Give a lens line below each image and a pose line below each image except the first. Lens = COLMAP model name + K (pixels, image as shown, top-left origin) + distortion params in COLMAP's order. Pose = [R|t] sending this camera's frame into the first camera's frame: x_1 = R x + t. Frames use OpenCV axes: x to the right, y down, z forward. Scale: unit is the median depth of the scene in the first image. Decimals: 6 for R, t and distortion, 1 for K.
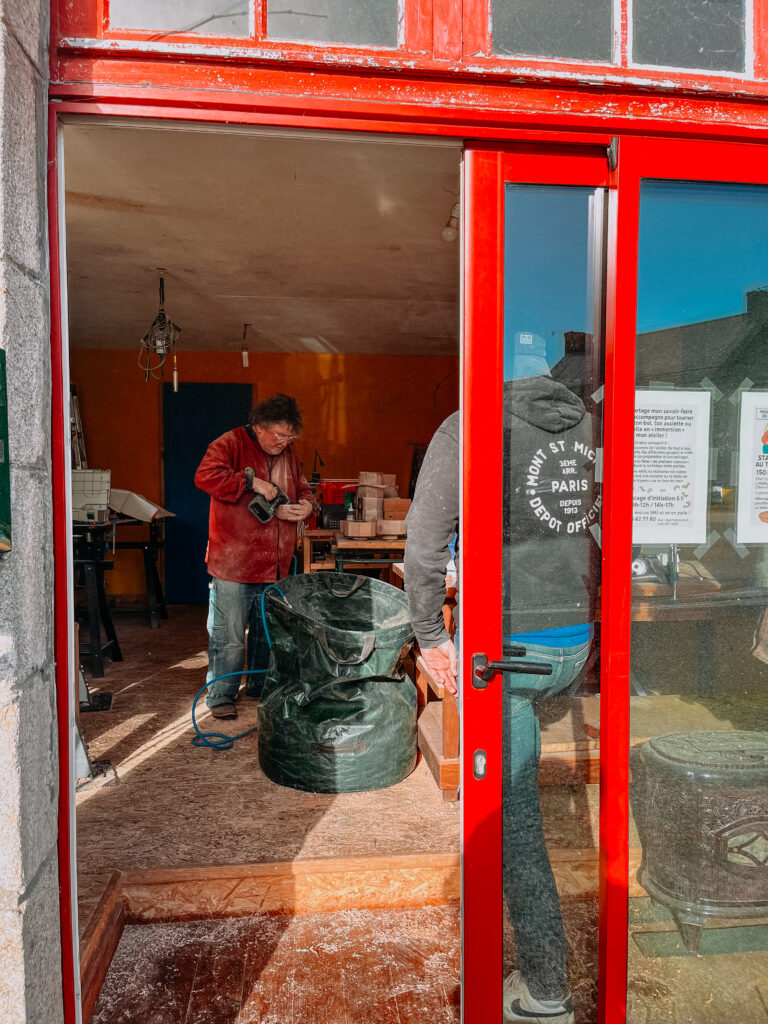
lens RADIAL K [[771.6, 0, 384.0], [0, 771.6, 512.0], [0, 0, 1]] dist [0.008841, 0.003435]
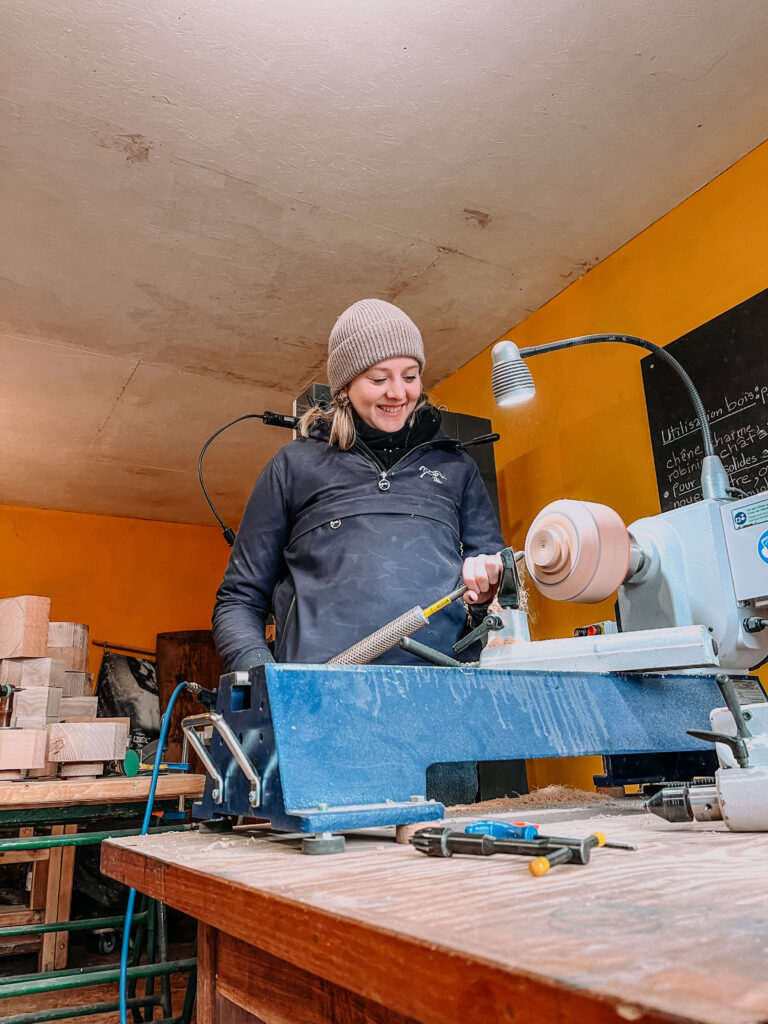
lens RADIAL K [[771.6, 0, 384.0], [0, 771.6, 512.0], [0, 0, 1]] dist [0.008841, 0.003435]
pose [[0.916941, 0.082993, 0.390297, -0.018900], [0.049630, 0.946814, -0.317930, 0.053798], [-0.395925, 0.310893, 0.864054, 0.708945]]
